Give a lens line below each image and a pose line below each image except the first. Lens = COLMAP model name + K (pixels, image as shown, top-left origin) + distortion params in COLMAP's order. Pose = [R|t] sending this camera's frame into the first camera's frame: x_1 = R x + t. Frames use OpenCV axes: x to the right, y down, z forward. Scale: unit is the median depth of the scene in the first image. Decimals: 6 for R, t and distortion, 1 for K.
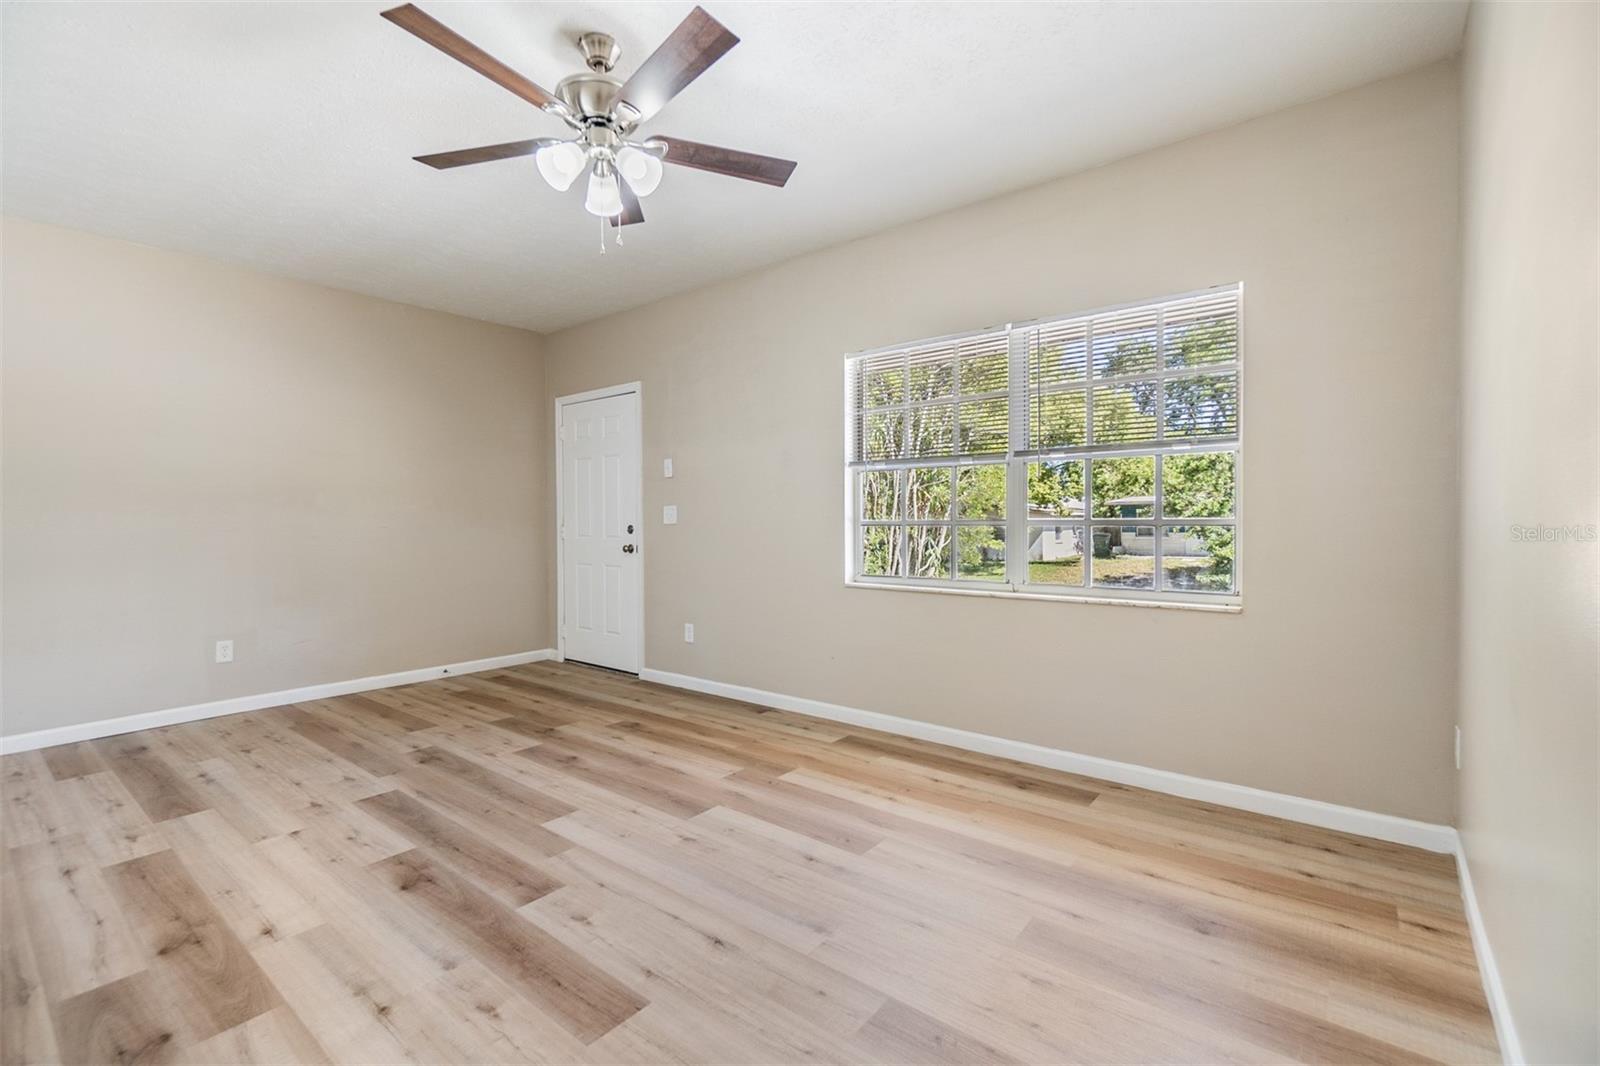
lens RADIAL K [[700.7, 0, 803.5], [0, 700.7, 528.3], [0, 0, 1]] dist [-0.012212, 0.000502]
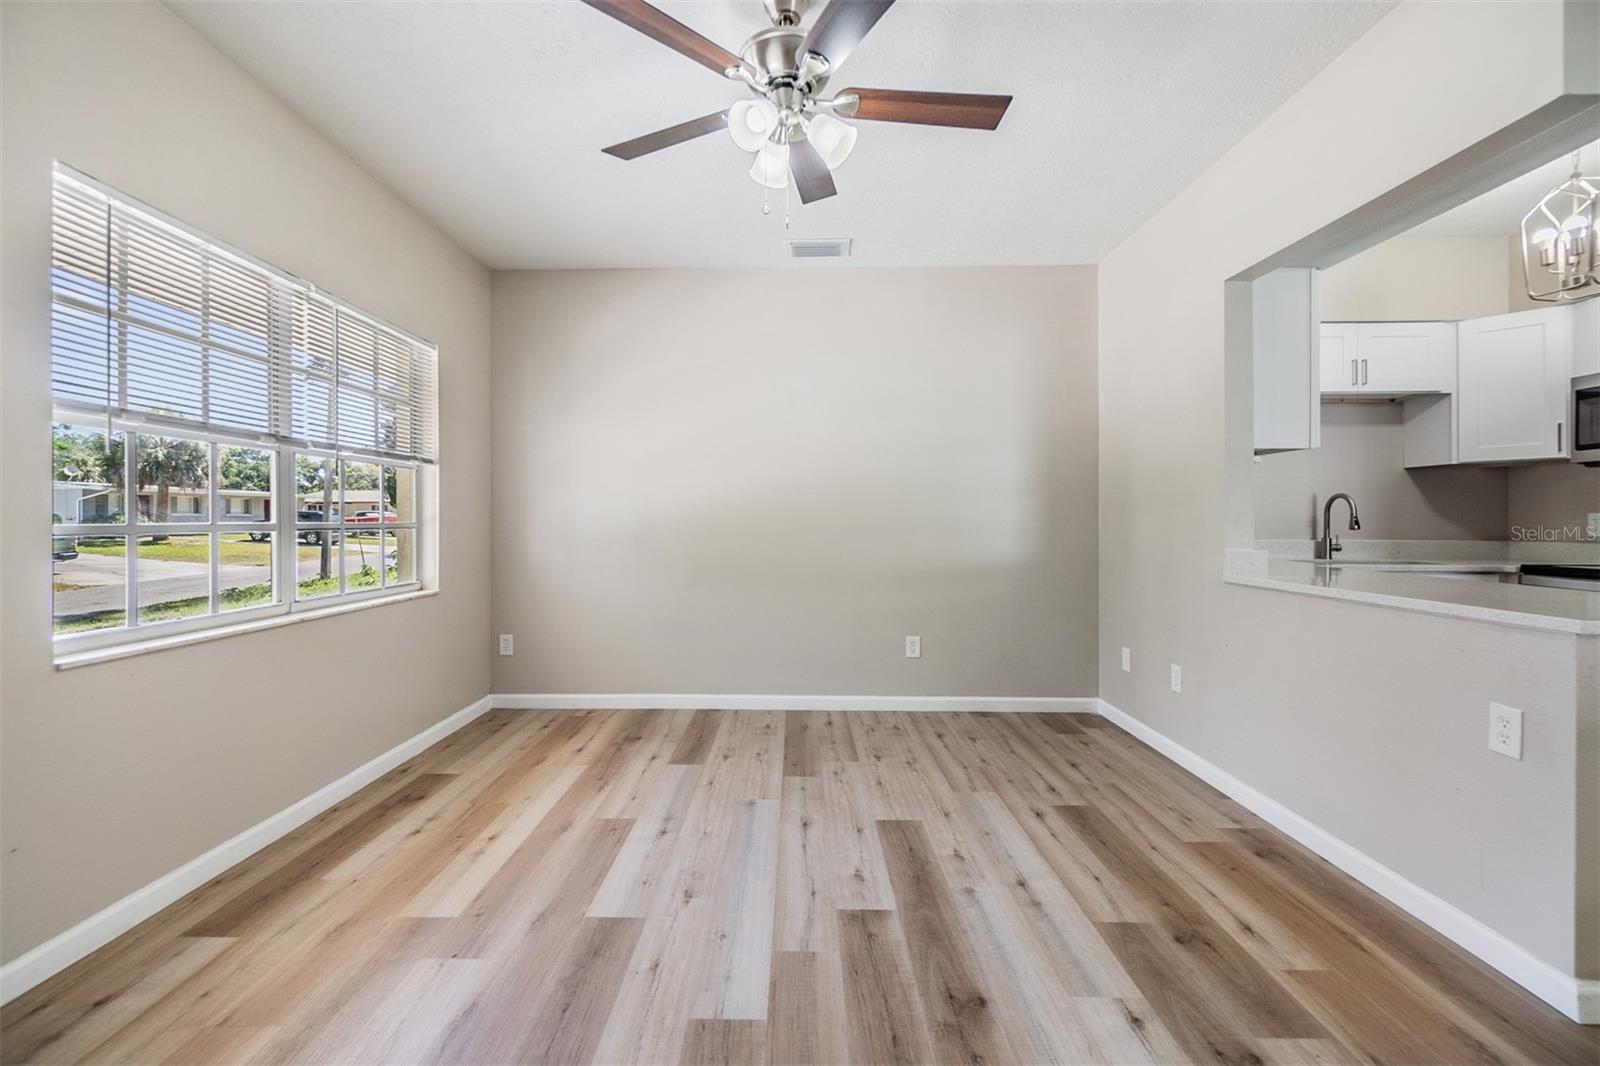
lens RADIAL K [[698.6, 0, 786.0], [0, 698.6, 516.4], [0, 0, 1]] dist [-0.005648, 0.000624]
pose [[-0.606343, 0.005779, 0.795182, -0.833651], [0.009253, 0.999957, -0.000211, -0.014789], [-0.795150, 0.007230, -0.606370, 1.288952]]
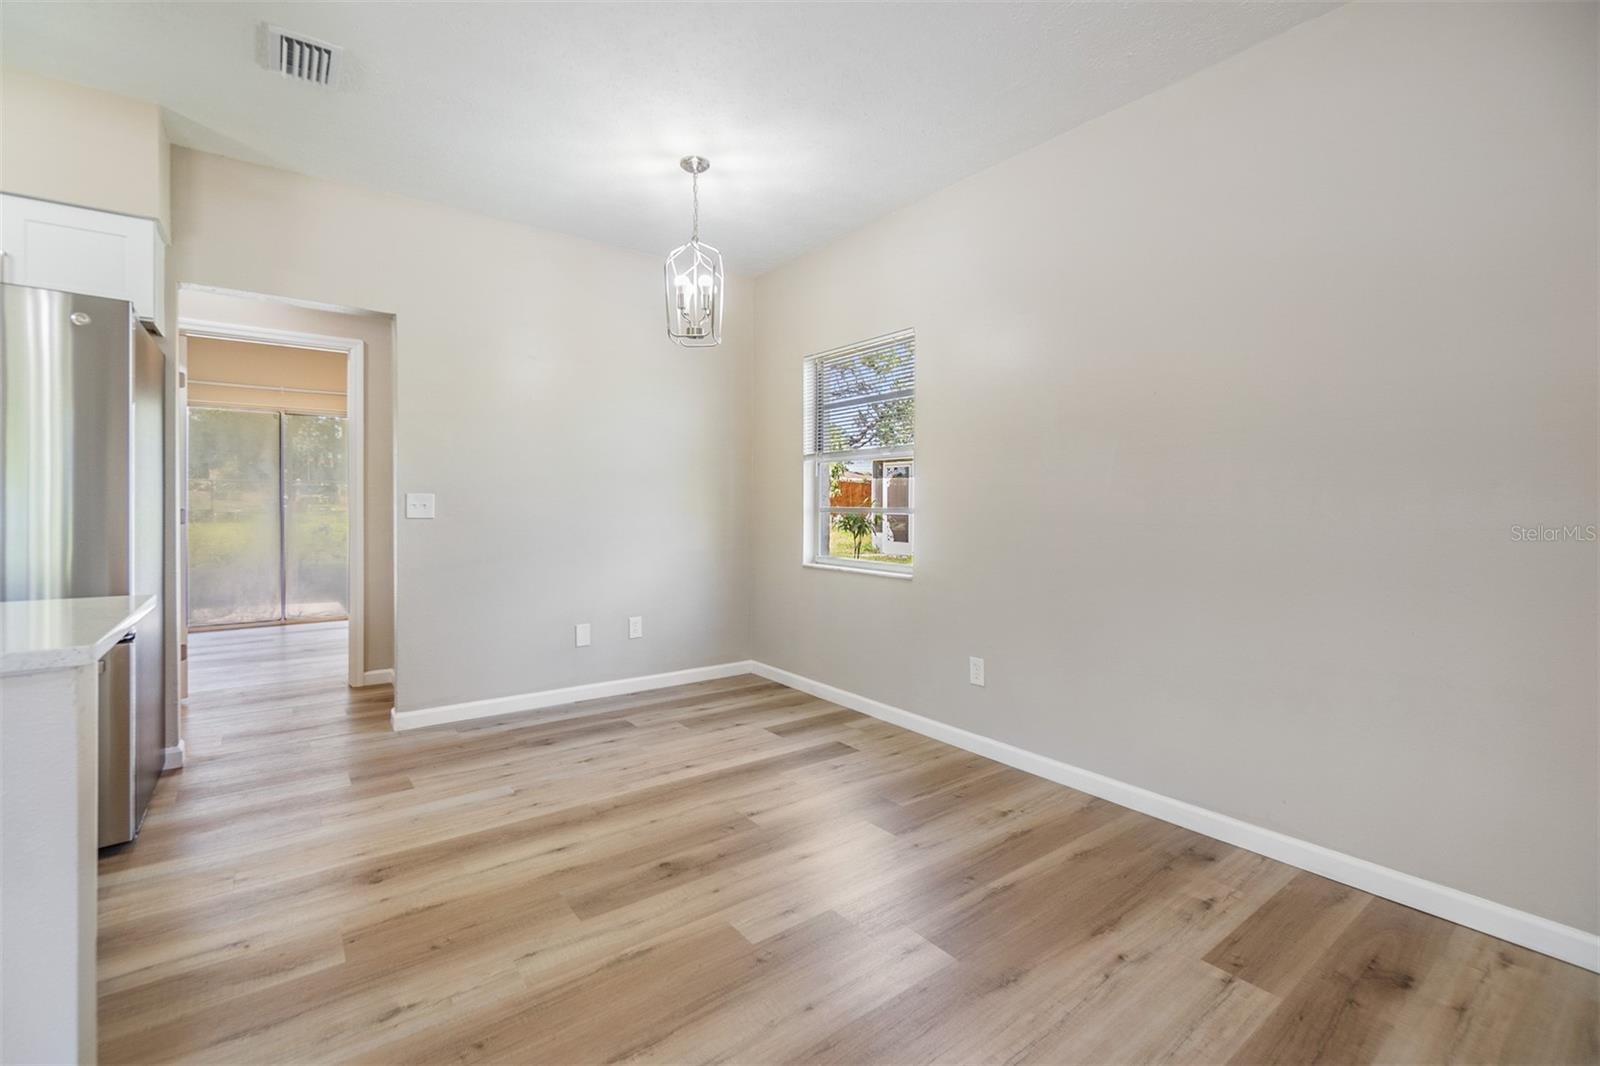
lens RADIAL K [[692.6, 0, 792.2], [0, 692.6, 516.7], [0, 0, 1]] dist [-0.006721, 0.000539]
pose [[-0.255165, 0.018963, -0.966712, -0.498808], [-0.015460, 0.999600, 0.023689, -0.011900], [0.966774, 0.020990, -0.254769, 0.904277]]
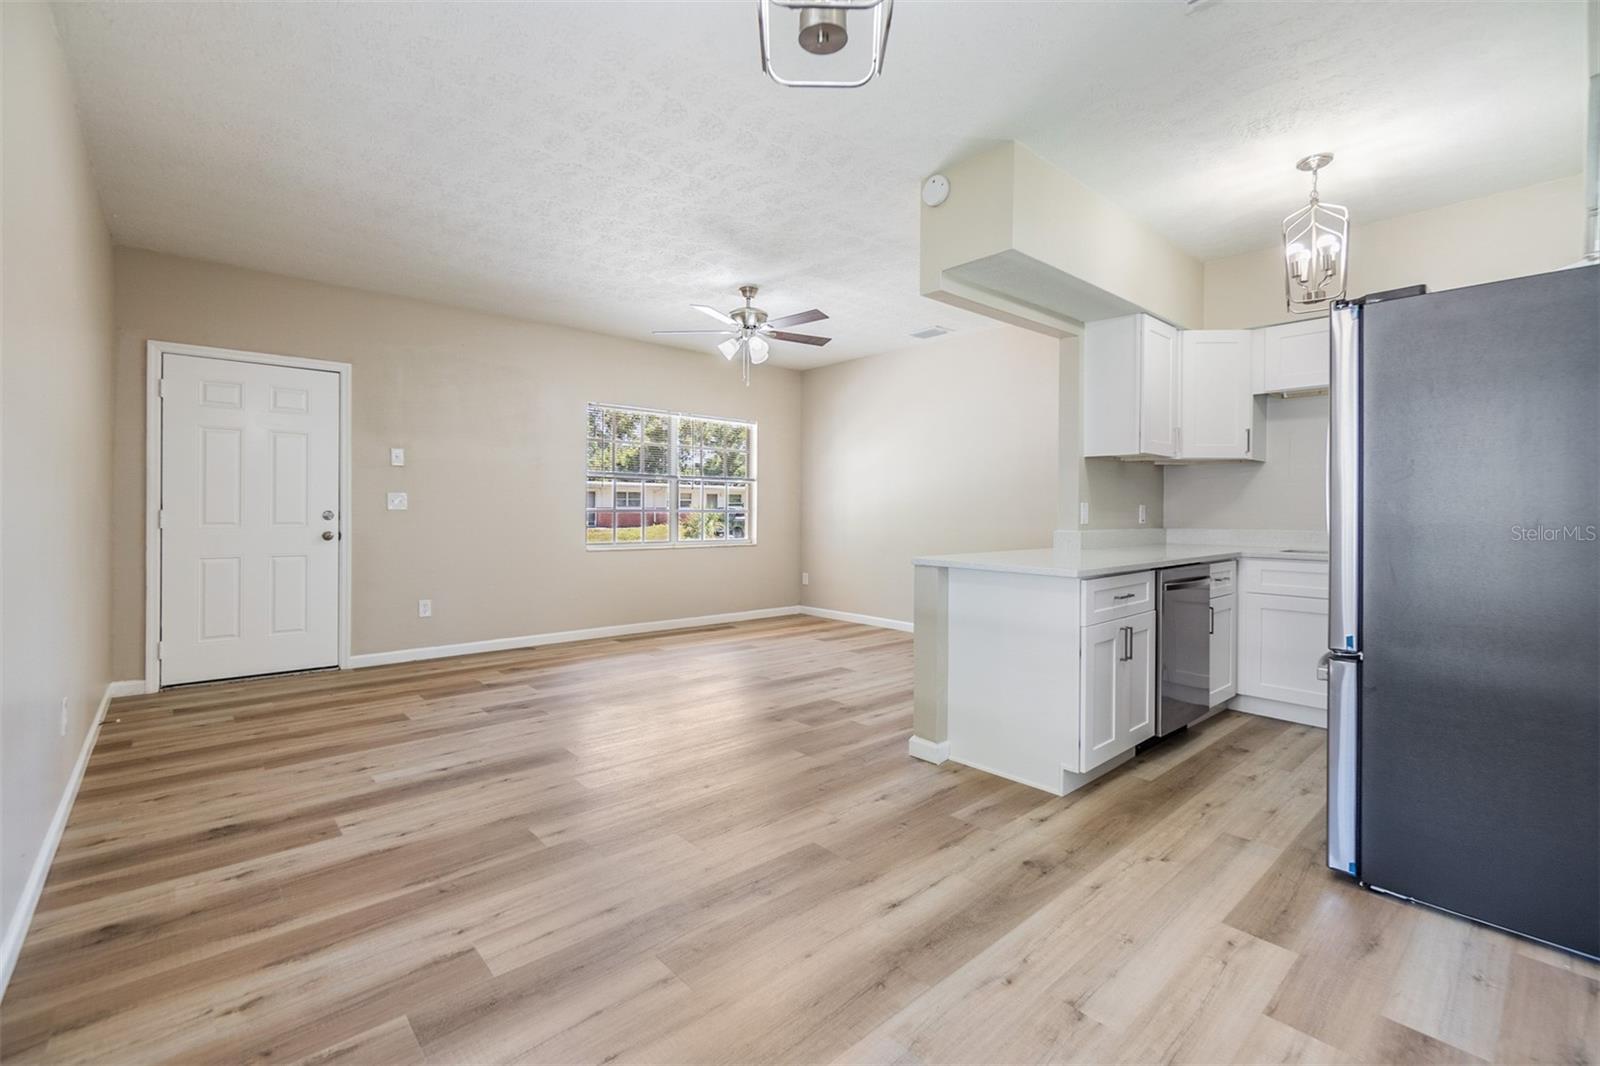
lens RADIAL K [[699.8, 0, 791.8], [0, 699.8, 514.6], [0, 0, 1]] dist [-0.004872, 0.000287]
pose [[0.180854, -0.002390, 0.983507, -1.979892], [0.003711, 0.999992, 0.001748, 0.002088], [-0.983503, 0.003334, 0.180861, 0.394019]]
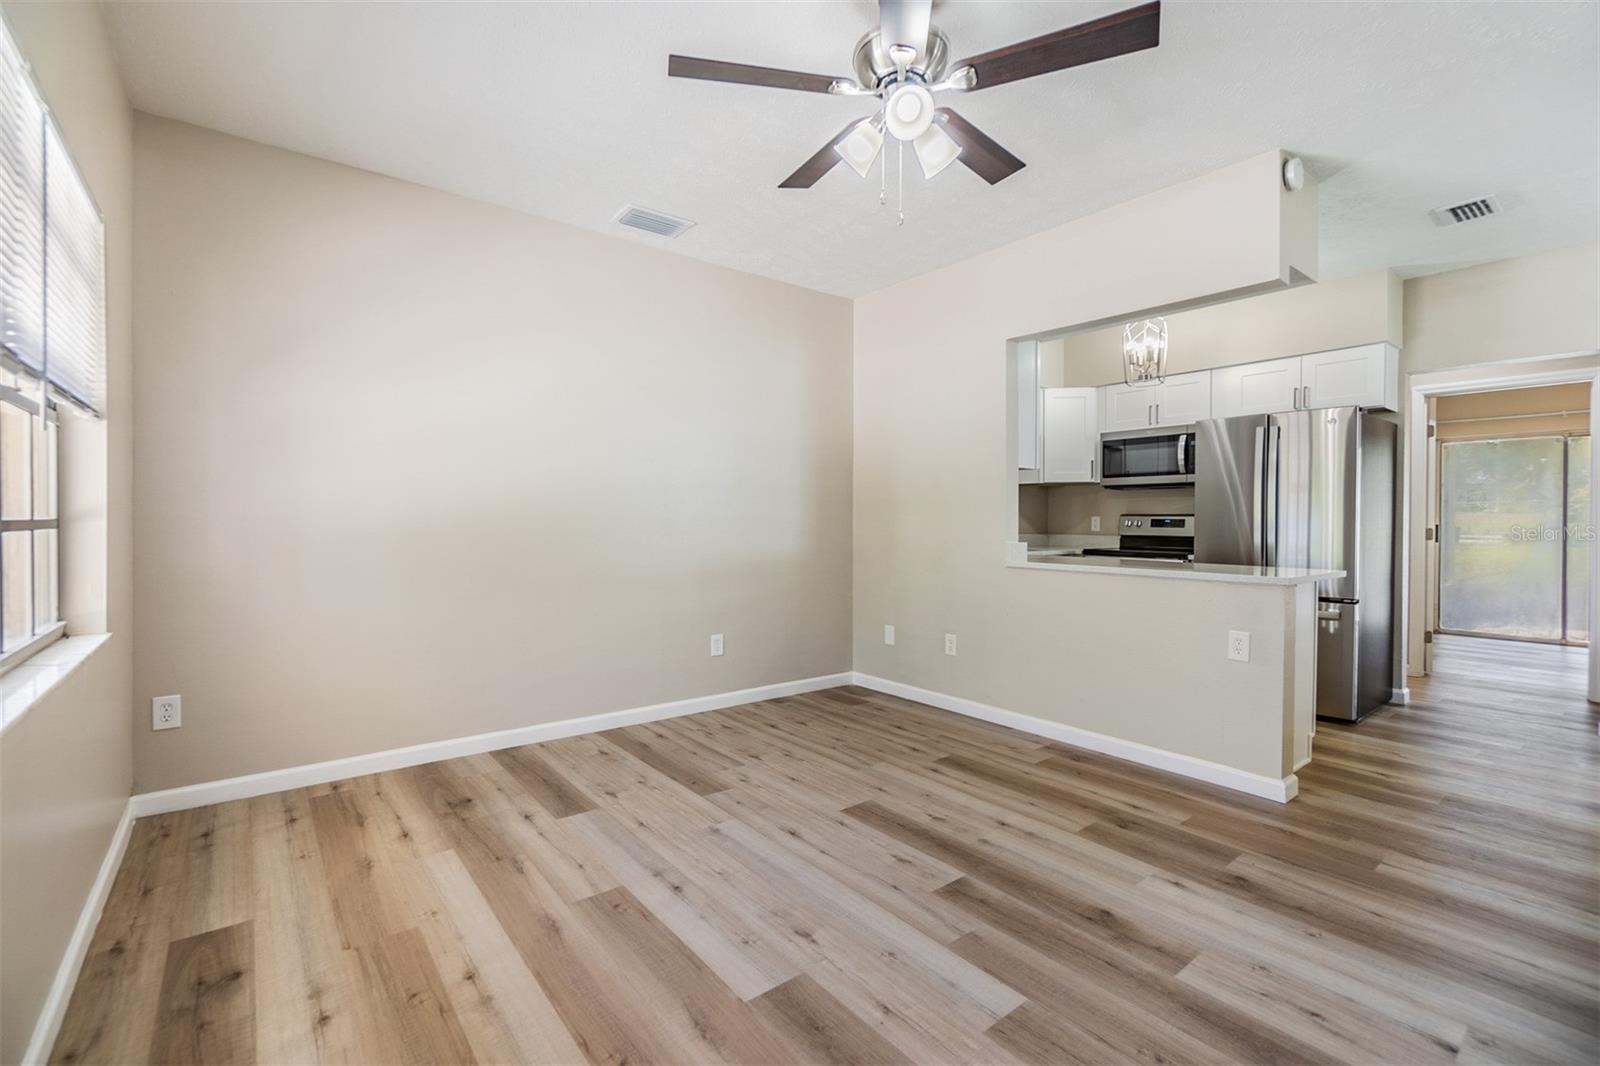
lens RADIAL K [[692.6, 0, 792.2], [0, 692.6, 516.7], [0, 0, 1]] dist [-0.006721, 0.000539]
pose [[-0.971677, -0.001705, 0.236309, -0.300613], [-0.000459, 0.999986, 0.005325, -0.017147], [-0.236314, 0.005066, -0.971663, 1.580557]]
